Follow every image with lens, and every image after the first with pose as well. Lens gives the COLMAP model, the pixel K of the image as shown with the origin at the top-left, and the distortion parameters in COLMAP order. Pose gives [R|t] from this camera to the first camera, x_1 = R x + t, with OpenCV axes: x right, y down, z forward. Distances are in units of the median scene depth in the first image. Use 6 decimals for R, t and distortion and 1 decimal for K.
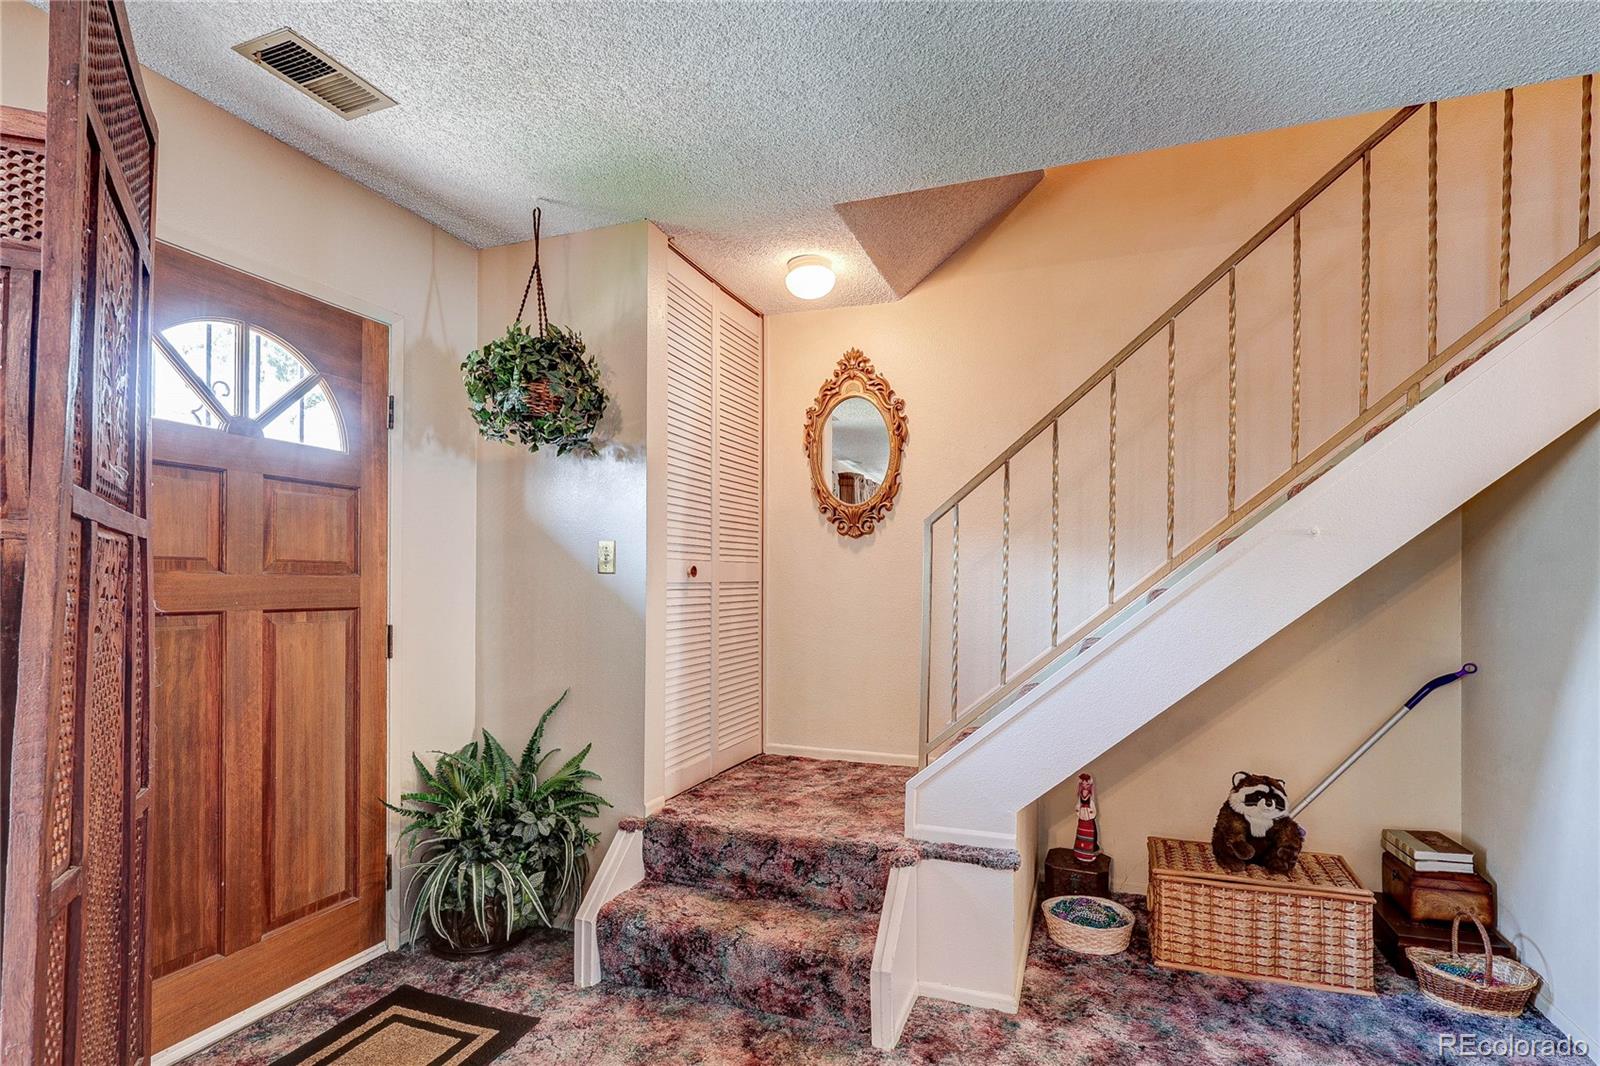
lens RADIAL K [[774.0, 0, 803.2], [0, 774.0, 579.8], [0, 0, 1]] dist [-0.002389, -0.000045]
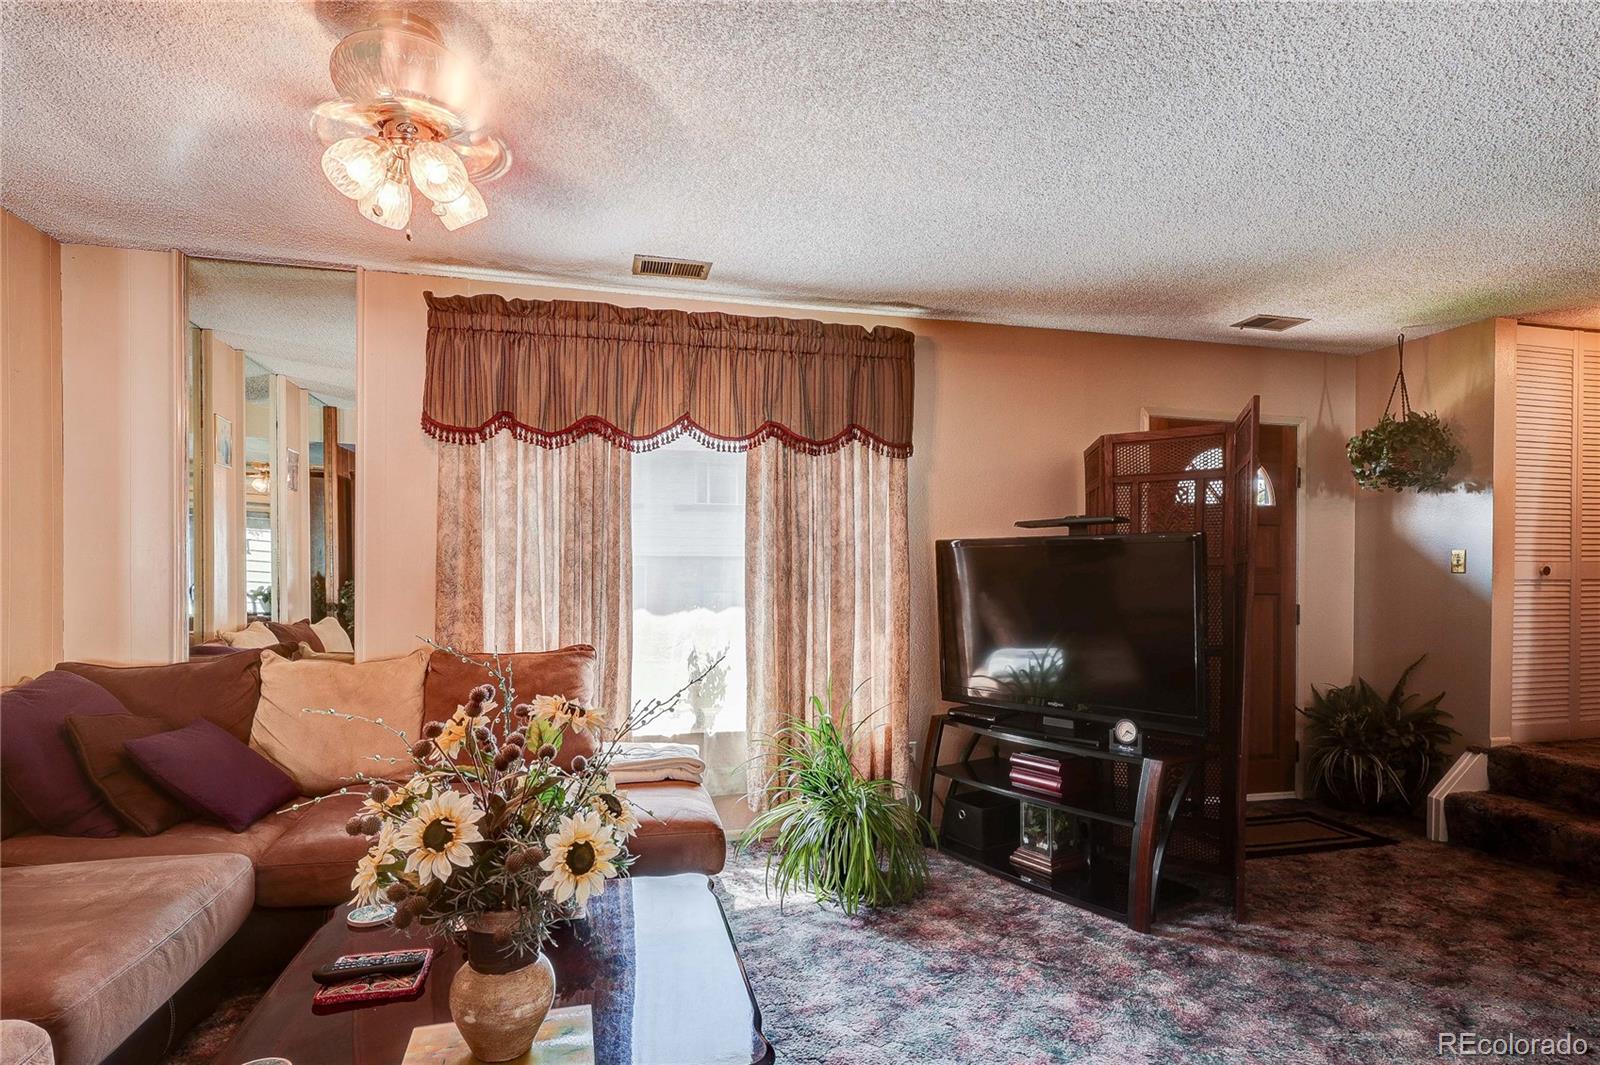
lens RADIAL K [[828.6, 0, 801.2], [0, 828.6, 583.6], [0, 0, 1]] dist [-0.000052, 0.000698]
pose [[0.566681, 0.005531, -0.823919, 0.333635], [0.002695, 0.999960, 0.008566, -0.005624], [0.823933, -0.007075, 0.566643, -0.902459]]
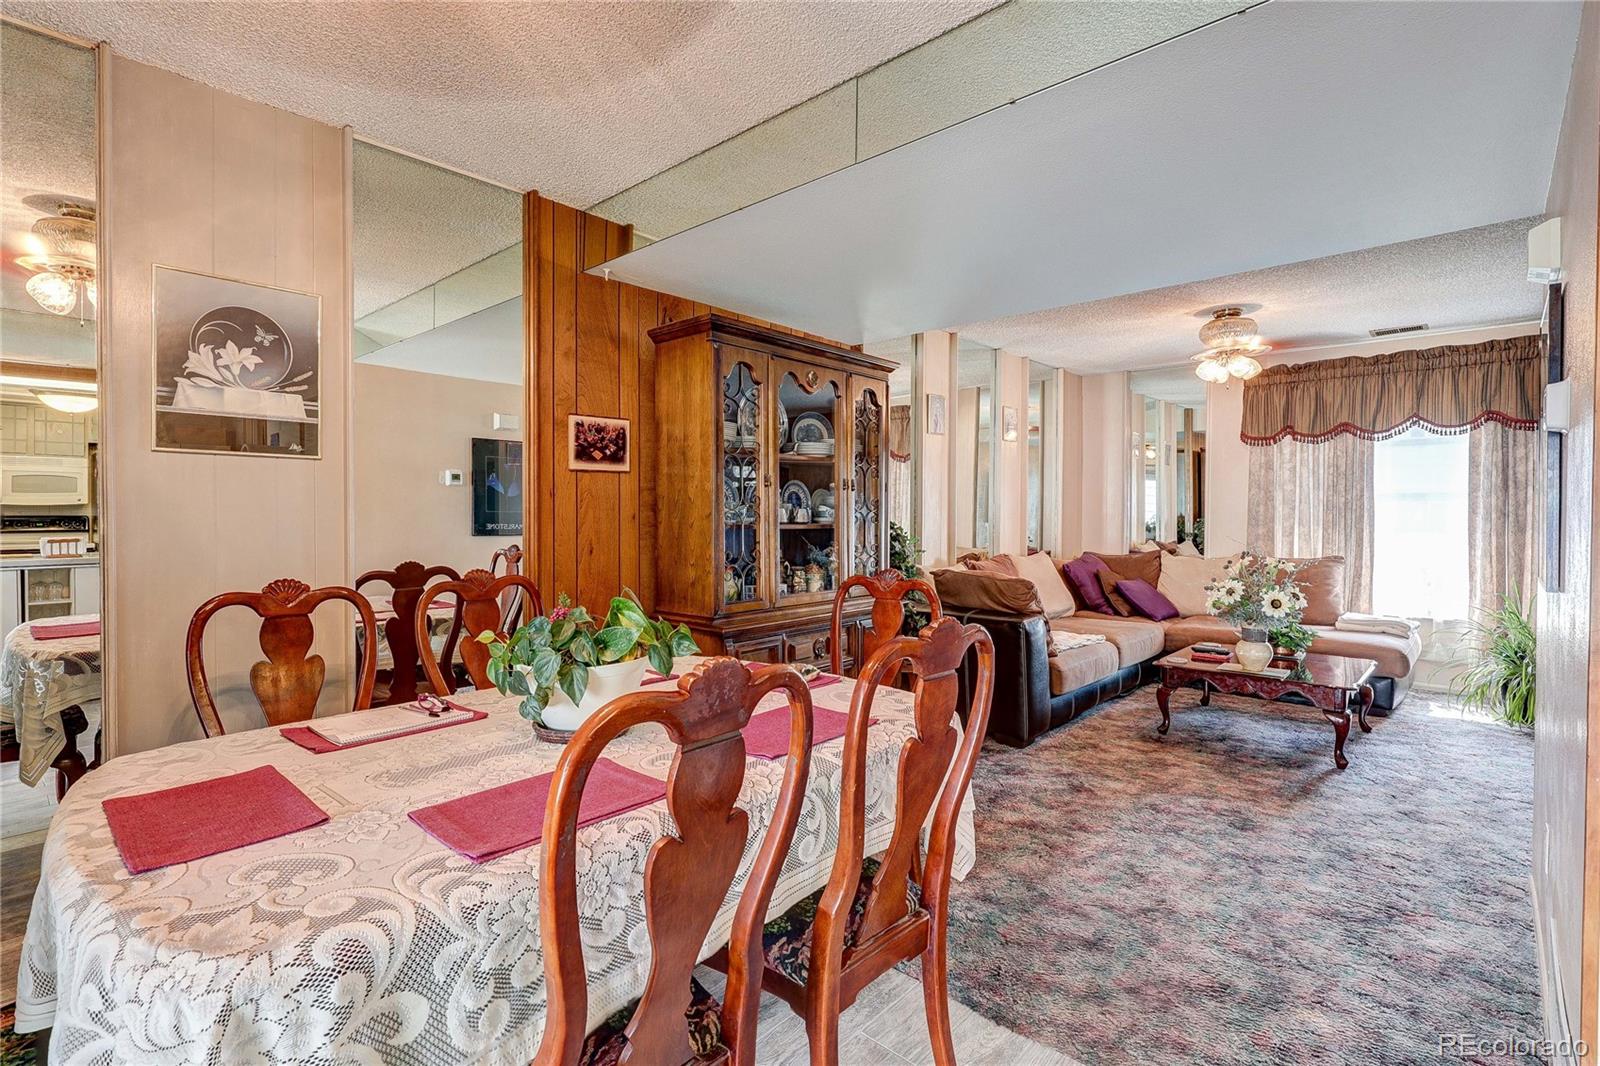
lens RADIAL K [[743.1, 0, 802.3], [0, 743.1, 528.8], [0, 0, 1]] dist [-0.000291, -0.000100]
pose [[-0.374608, 0.015640, -0.927051, 1.523094], [0.004667, 0.999877, 0.014983, -0.009773], [0.927171, 0.001287, -0.374635, -1.043203]]
